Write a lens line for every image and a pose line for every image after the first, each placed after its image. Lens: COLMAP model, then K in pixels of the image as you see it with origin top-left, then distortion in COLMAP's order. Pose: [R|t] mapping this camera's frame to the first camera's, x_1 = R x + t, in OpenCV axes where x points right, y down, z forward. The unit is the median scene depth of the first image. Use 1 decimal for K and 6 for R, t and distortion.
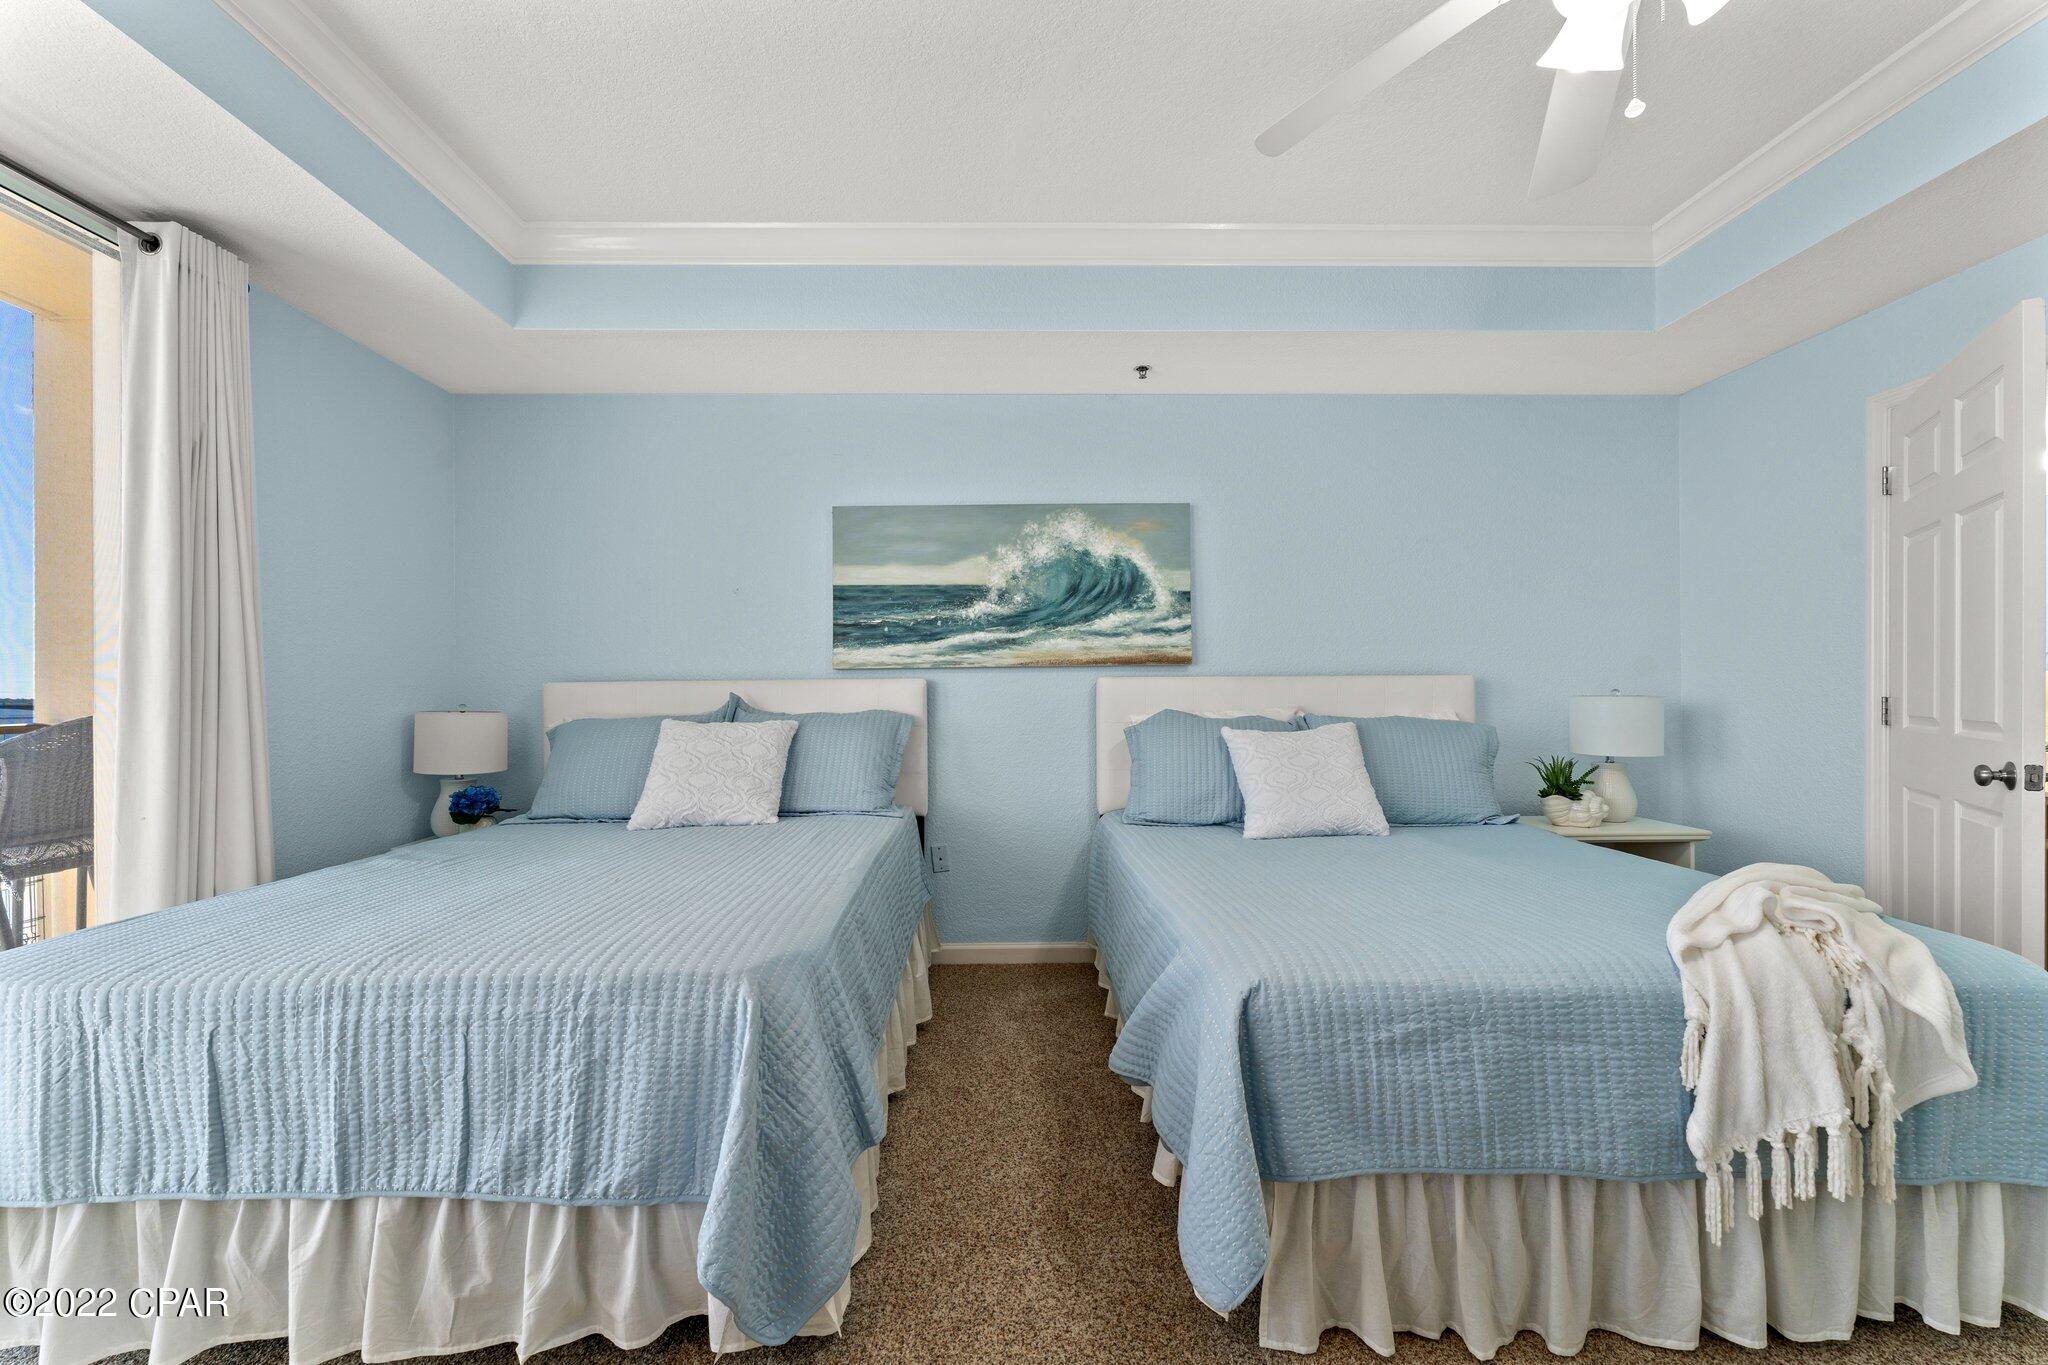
lens RADIAL K [[814.1, 0, 1002.5], [0, 814.1, 695.5], [0, 0, 1]] dist [0.001229, 0.000205]
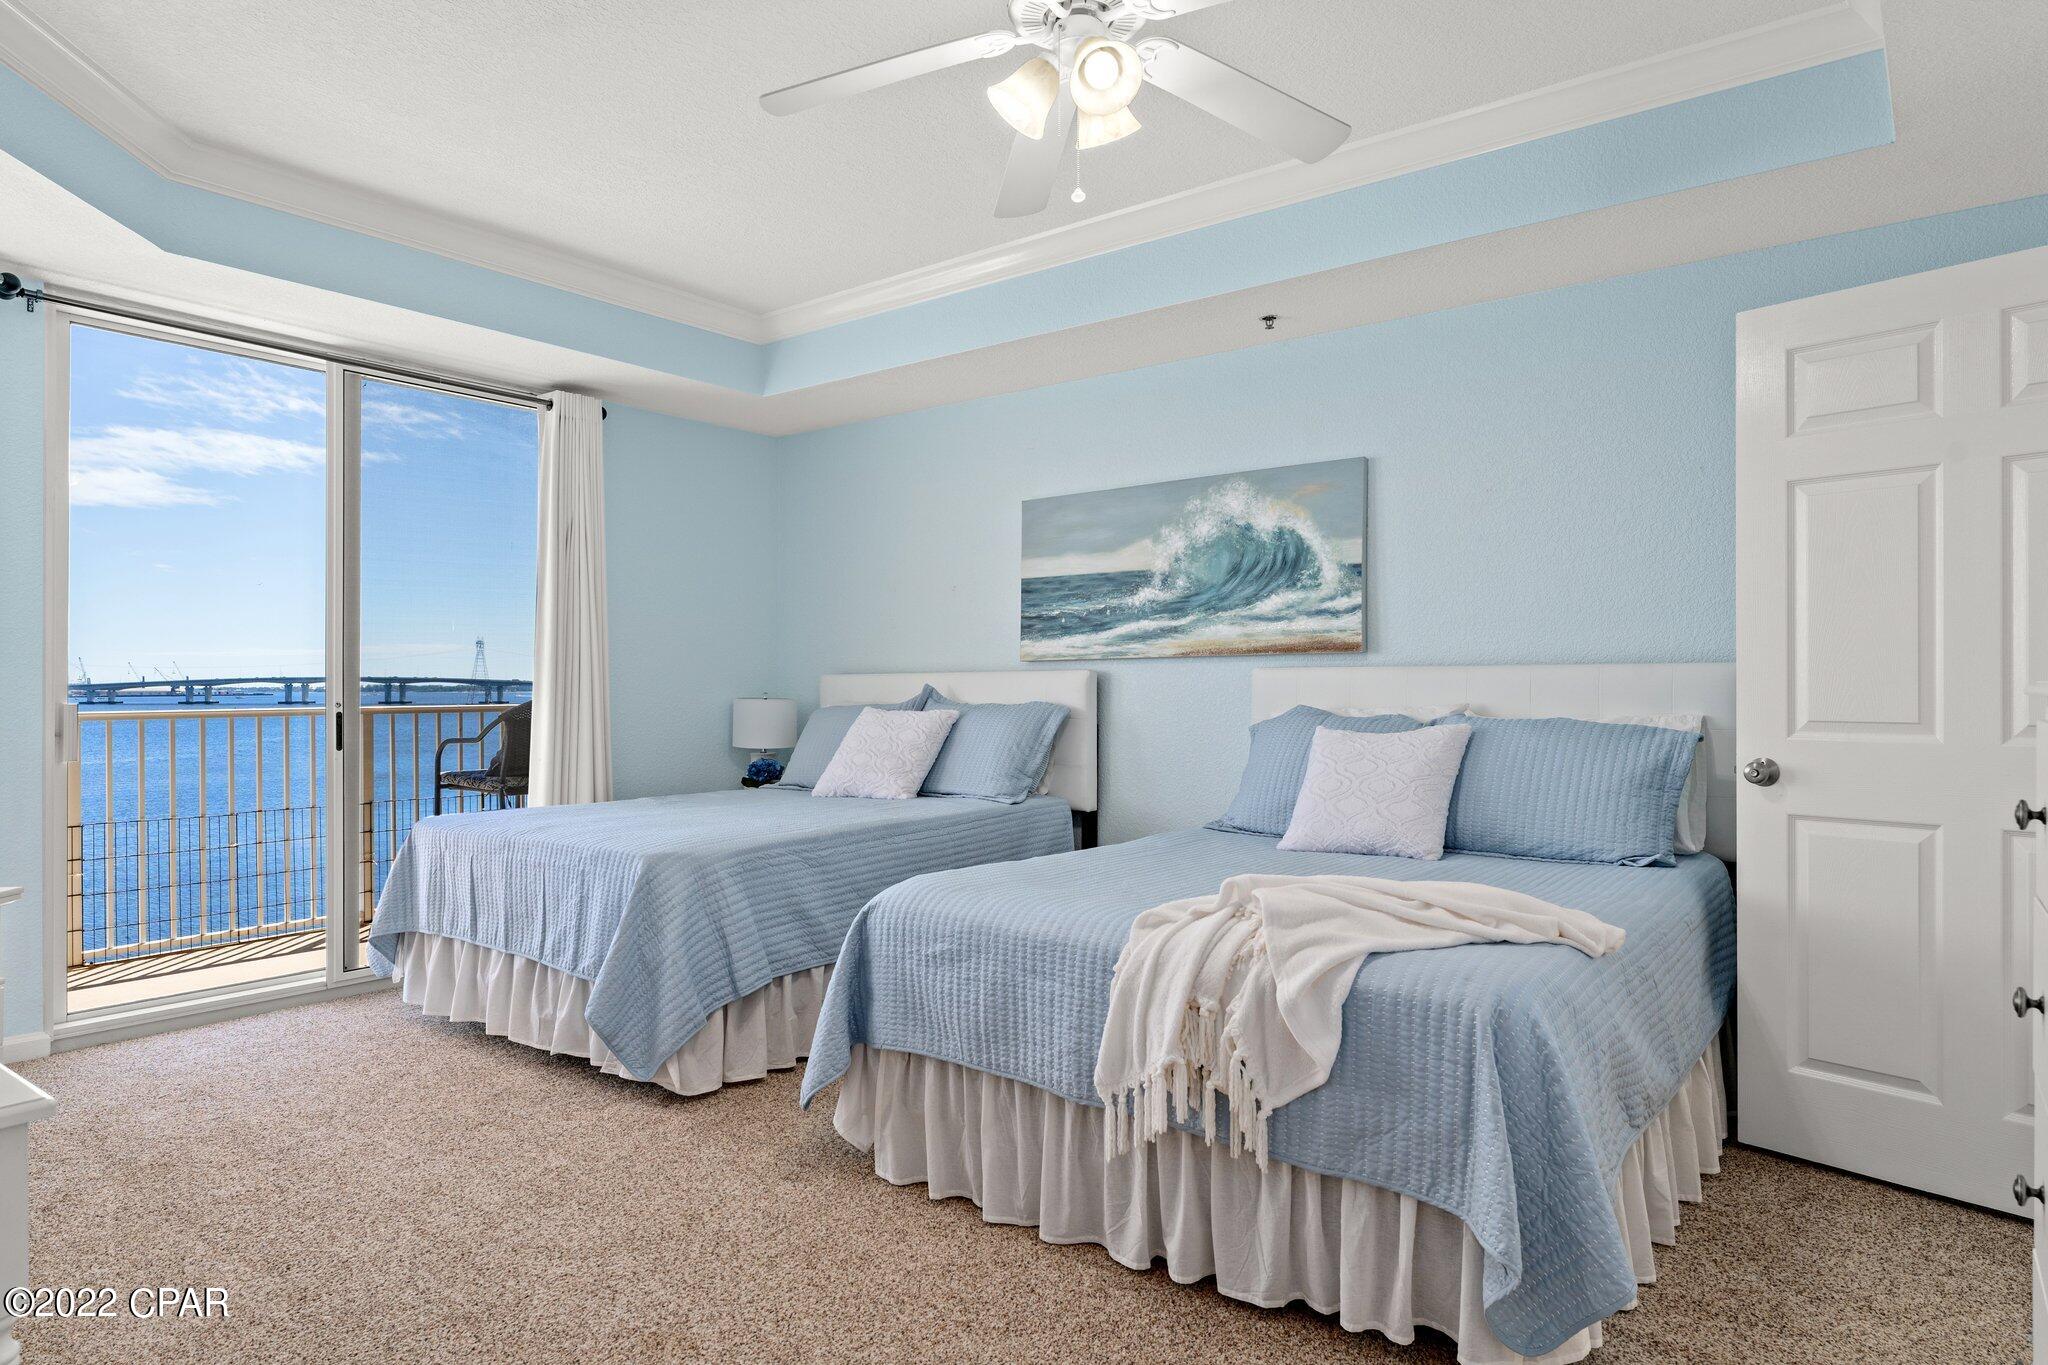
lens RADIAL K [[1189.1, 0, 1024.0], [0, 1189.1, 682.5], [0, 0, 1]] dist [-0.000466, -0.000397]
pose [[0.783274, 0.002696, -0.621670, 0.715513], [-0.005588, 0.999981, -0.002704, -0.001866], [0.621651, 0.005592, 0.783274, -0.159158]]
